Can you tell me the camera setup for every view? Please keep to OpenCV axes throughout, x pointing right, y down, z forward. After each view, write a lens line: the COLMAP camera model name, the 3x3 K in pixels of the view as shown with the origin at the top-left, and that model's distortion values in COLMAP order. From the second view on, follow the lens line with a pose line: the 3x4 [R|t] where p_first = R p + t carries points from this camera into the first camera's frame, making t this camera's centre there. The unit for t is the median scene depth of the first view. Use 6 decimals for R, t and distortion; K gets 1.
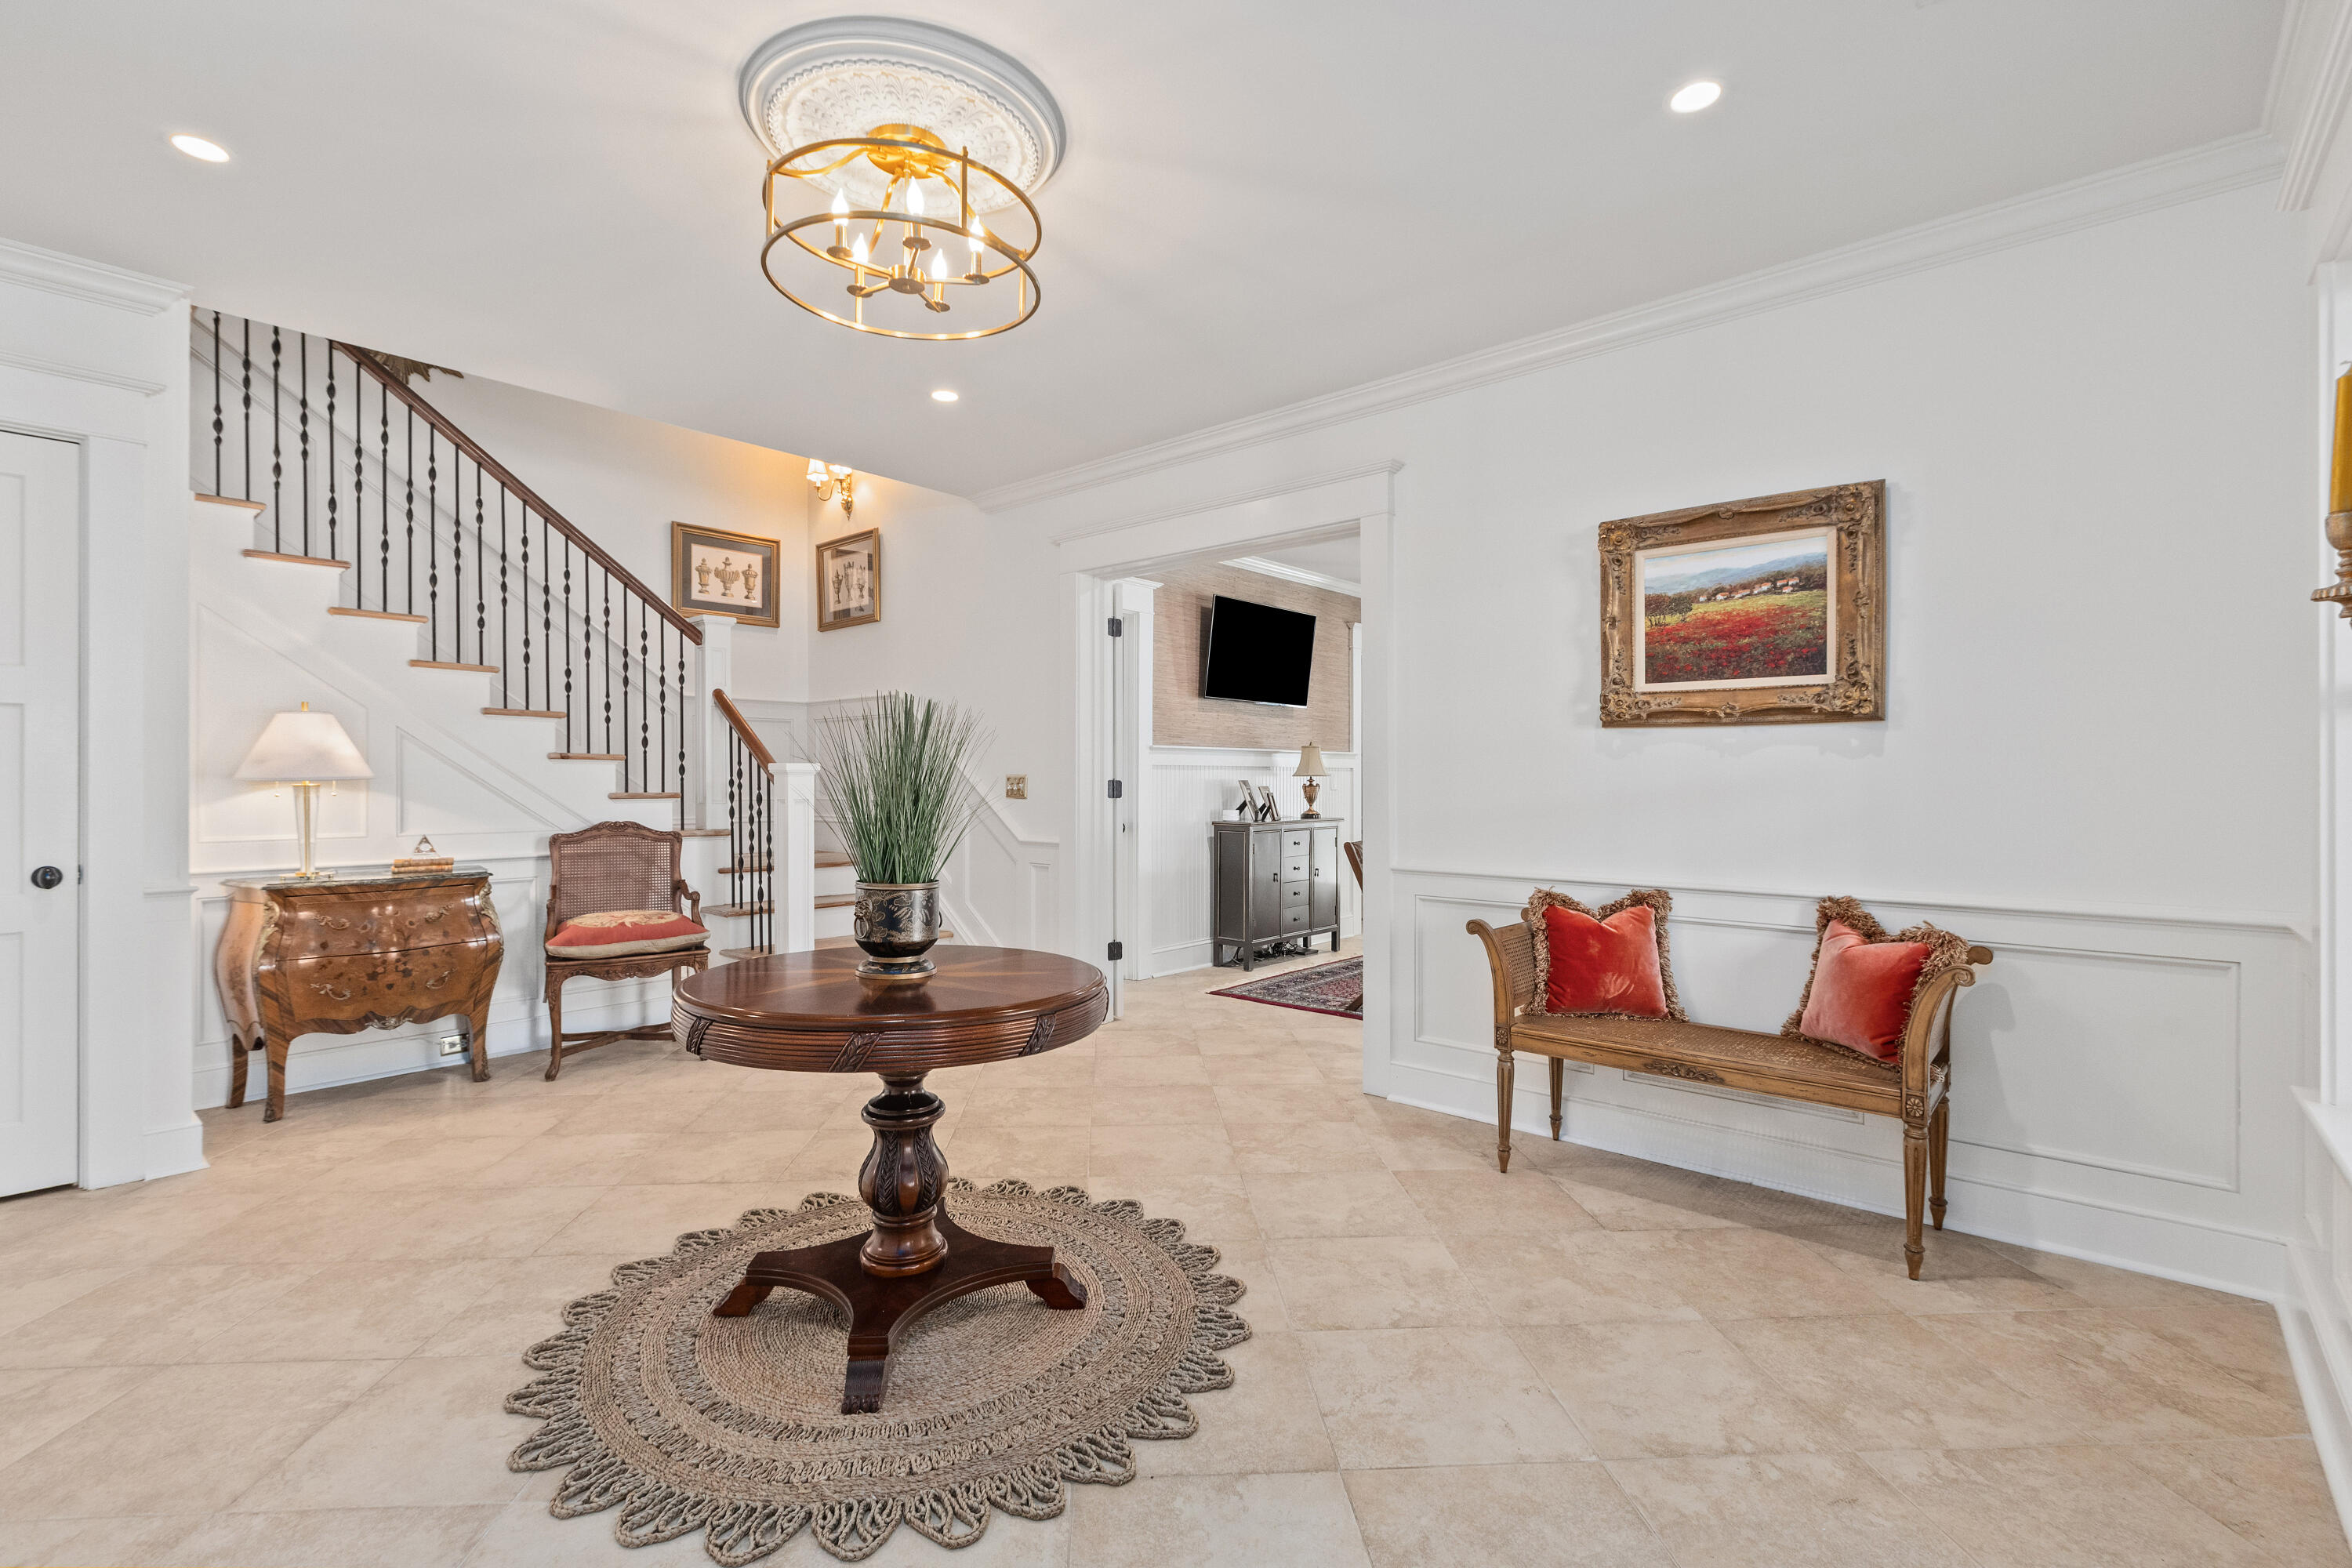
lens RADIAL K [[1055.1, 0, 1174.4], [0, 1055.1, 776.6], [0, 0, 1]] dist [-0.011723, -0.000364]
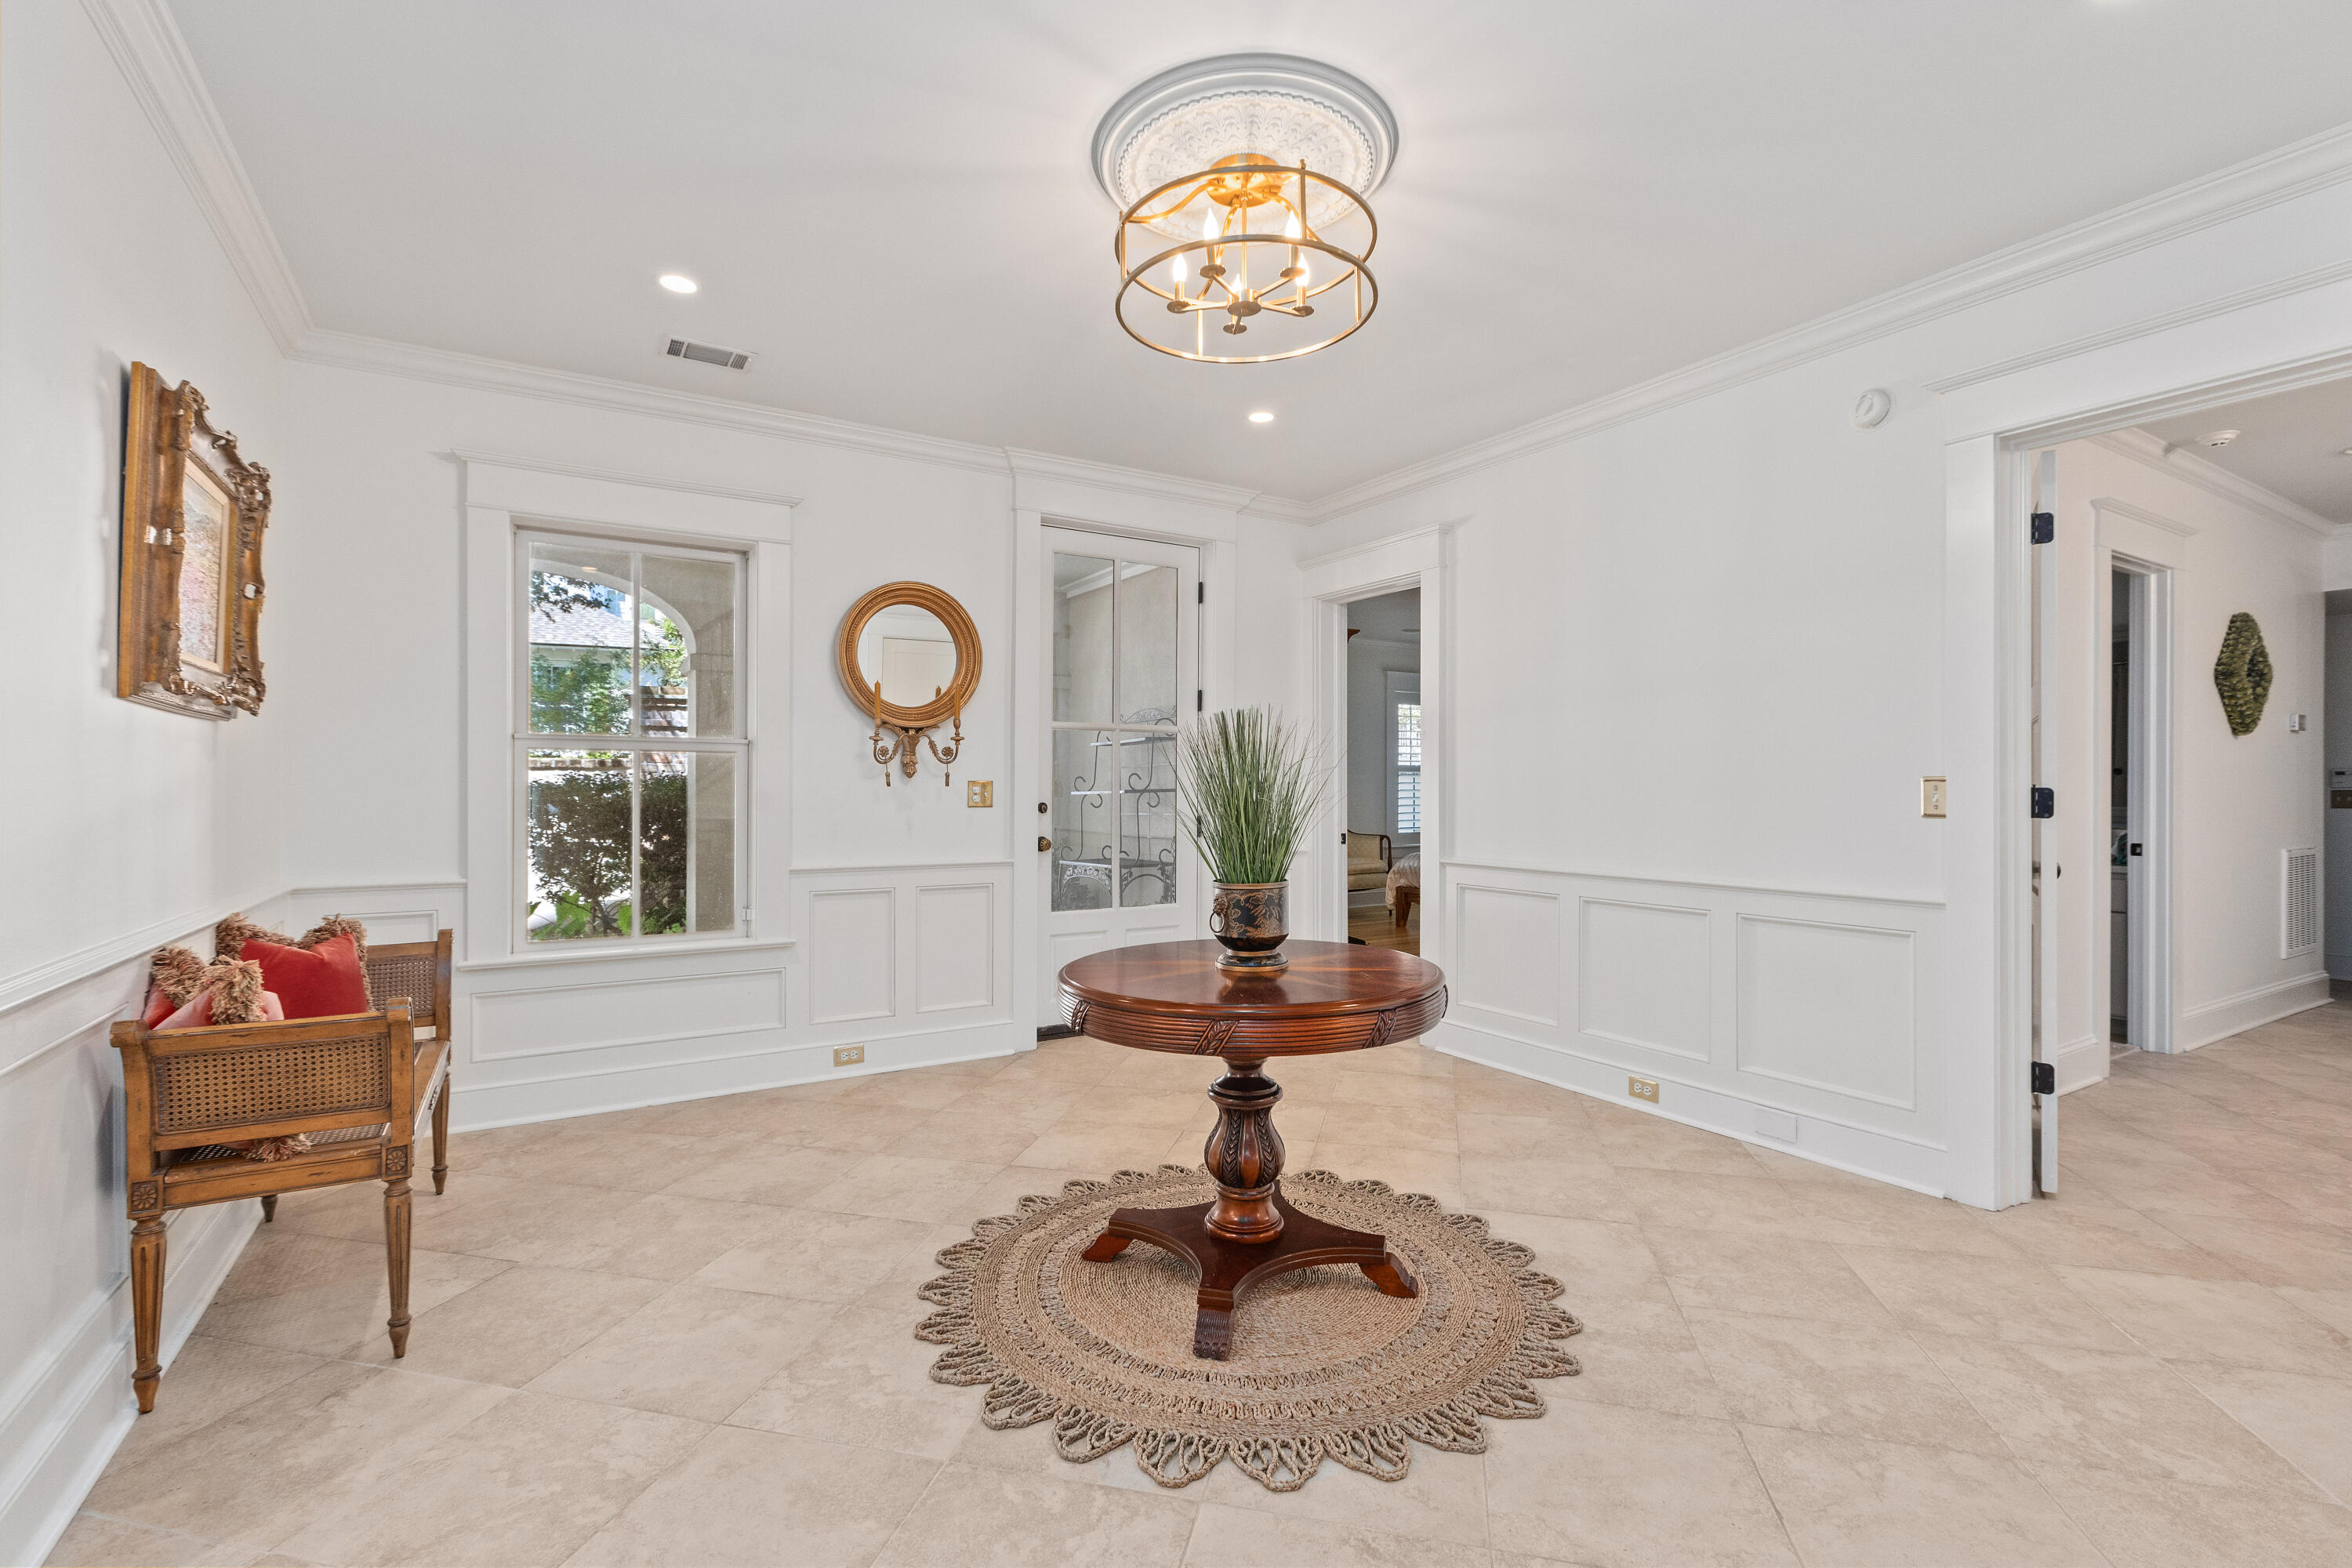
lens RADIAL K [[1055.1, 0, 1174.4], [0, 1055.1, 776.6], [0, 0, 1]] dist [-0.011723, -0.000364]
pose [[-0.955569, 0.000716, 0.294765, -0.506617], [-0.003493, 0.999899, -0.013752, 0.007511], [-0.294746, -0.014171, -0.955471, 2.056727]]
